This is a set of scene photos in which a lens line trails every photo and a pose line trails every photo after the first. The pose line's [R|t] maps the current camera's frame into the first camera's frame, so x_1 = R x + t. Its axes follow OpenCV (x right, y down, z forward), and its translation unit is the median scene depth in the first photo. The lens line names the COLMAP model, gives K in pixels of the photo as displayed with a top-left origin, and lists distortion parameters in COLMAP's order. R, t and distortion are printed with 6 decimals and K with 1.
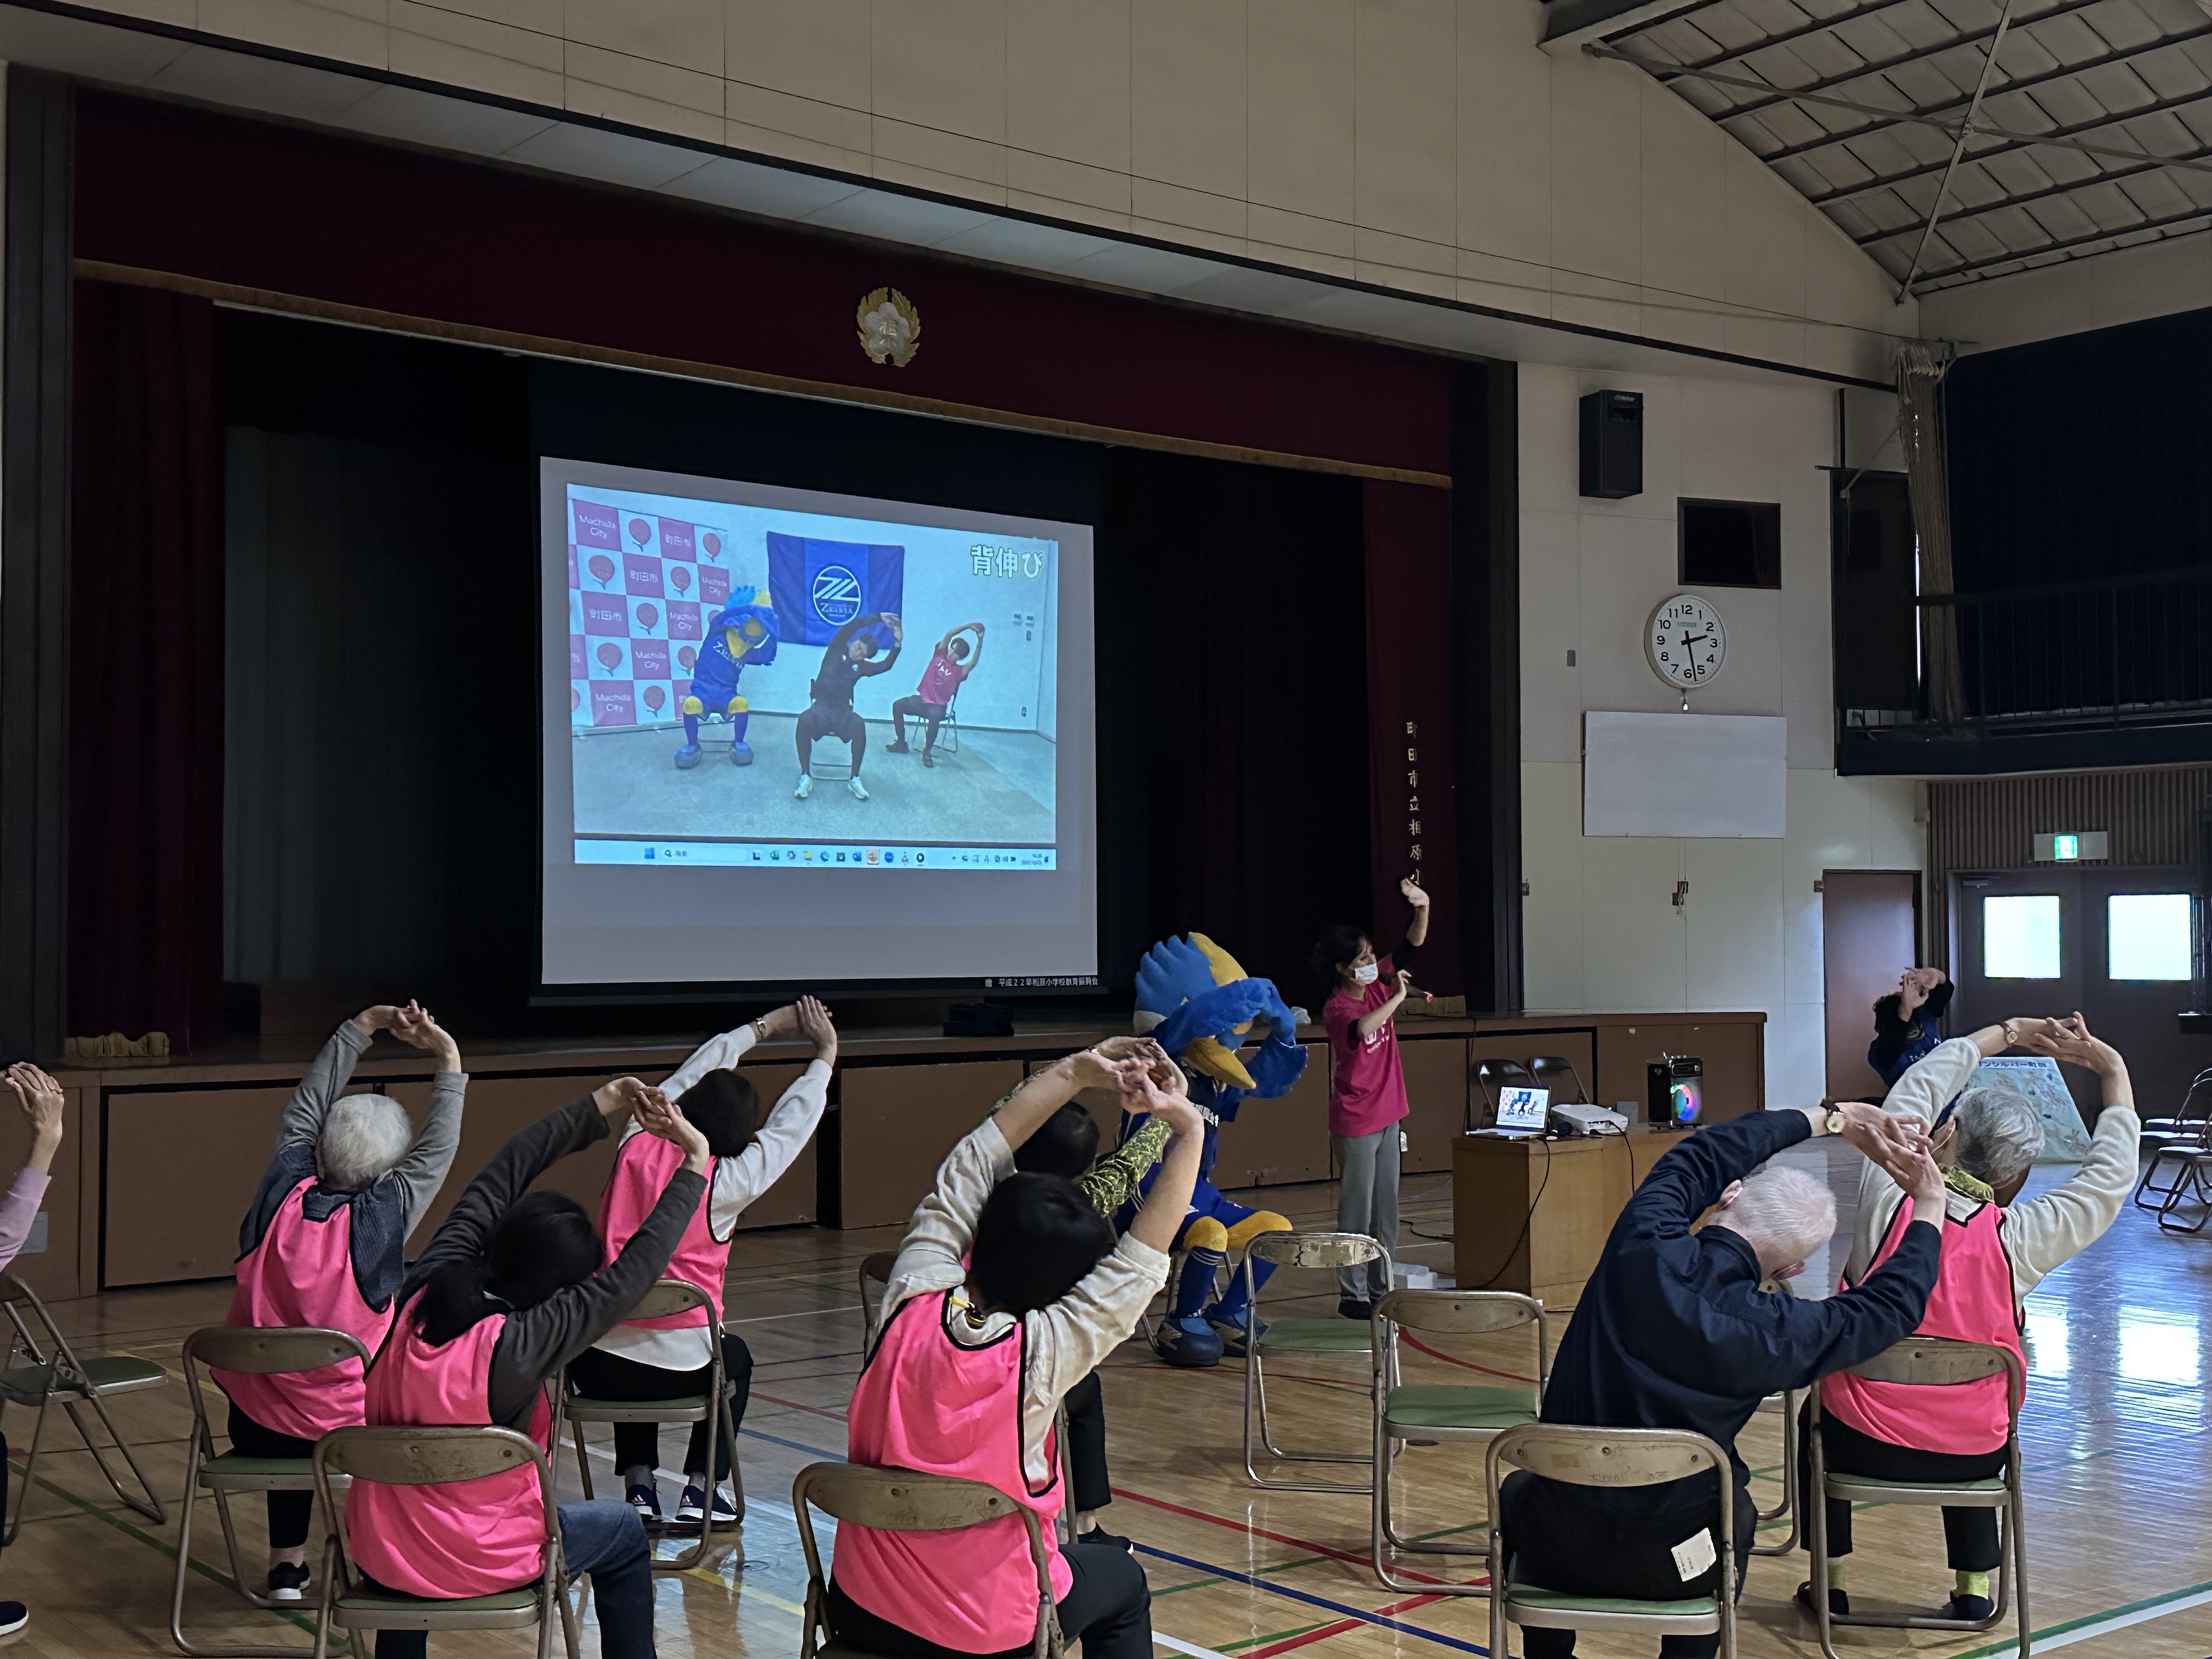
lens RADIAL K [[2564.4, 0, 1136.8], [0, 2564.4, 858.1], [0, 0, 1]] dist [0.204957, -0.517350]
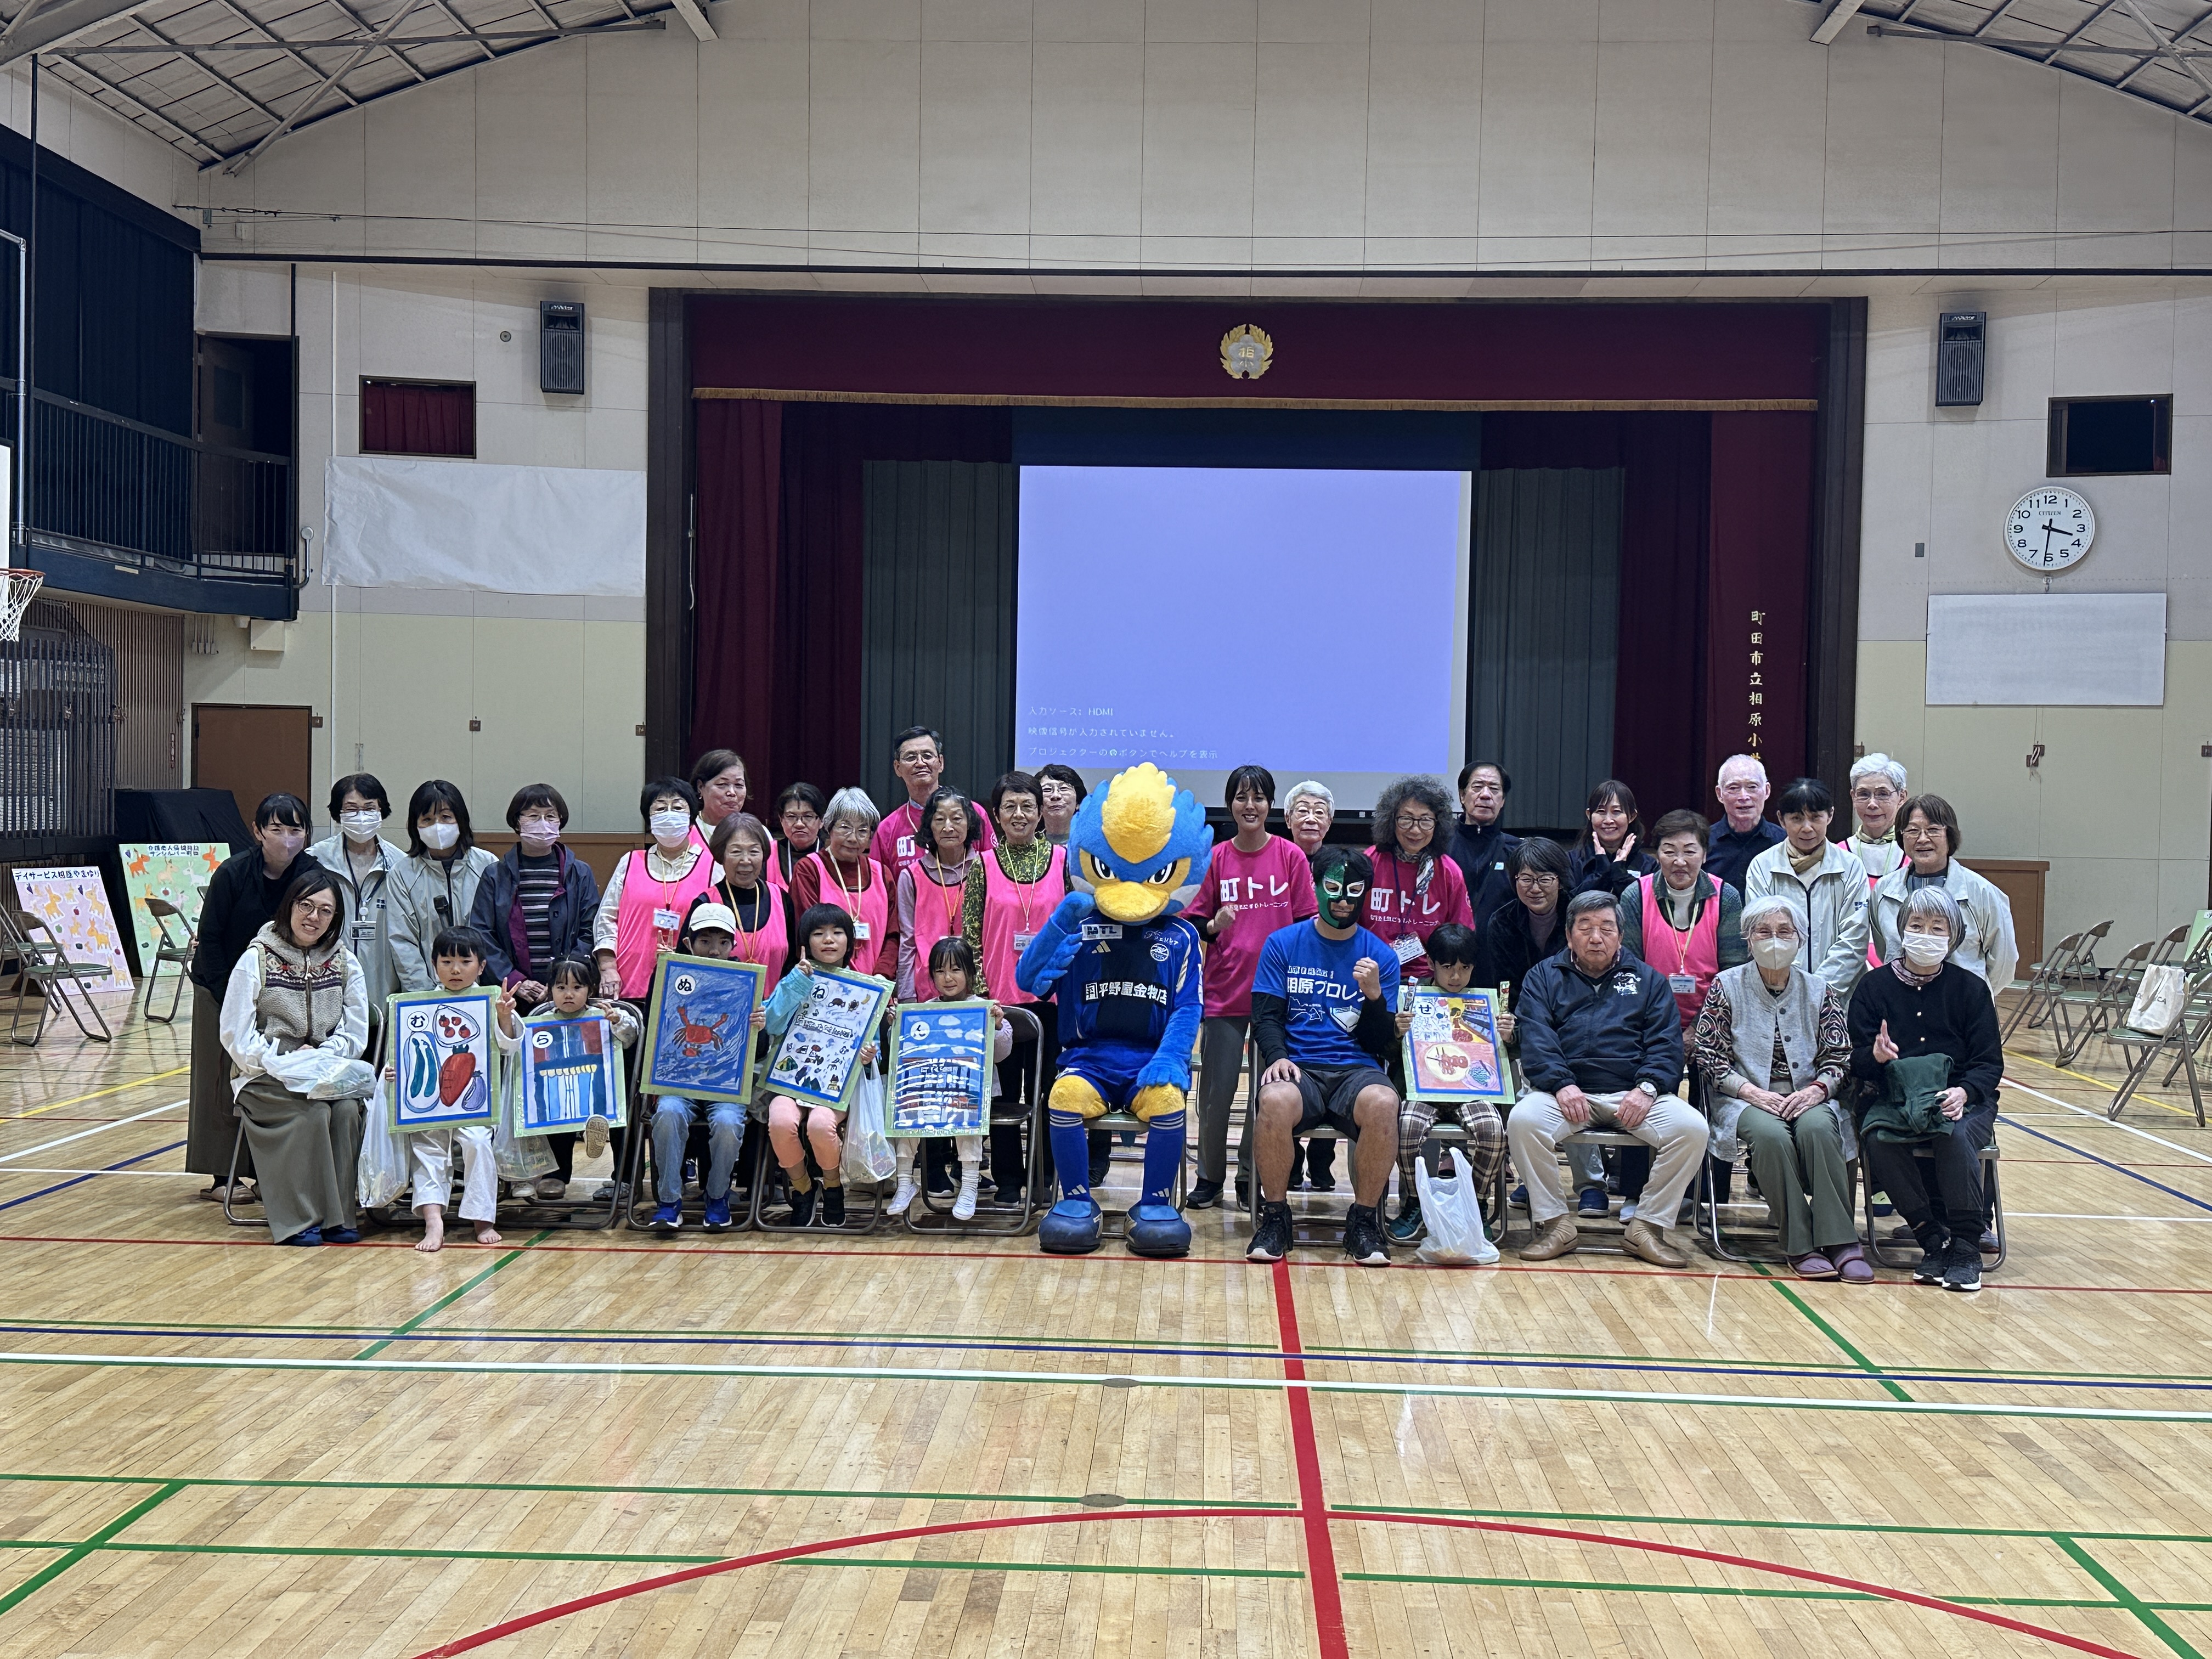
lens RADIAL K [[2564.4, 0, 1136.8], [0, 2564.4, 858.1], [0, 0, 1]] dist [0.204957, -0.517350]
pose [[0.758195, 0.037321, -0.650959, 0.794110], [-0.003214, 0.998562, 0.053505, -0.001548], [0.652020, -0.038475, 0.757225, -0.132922]]
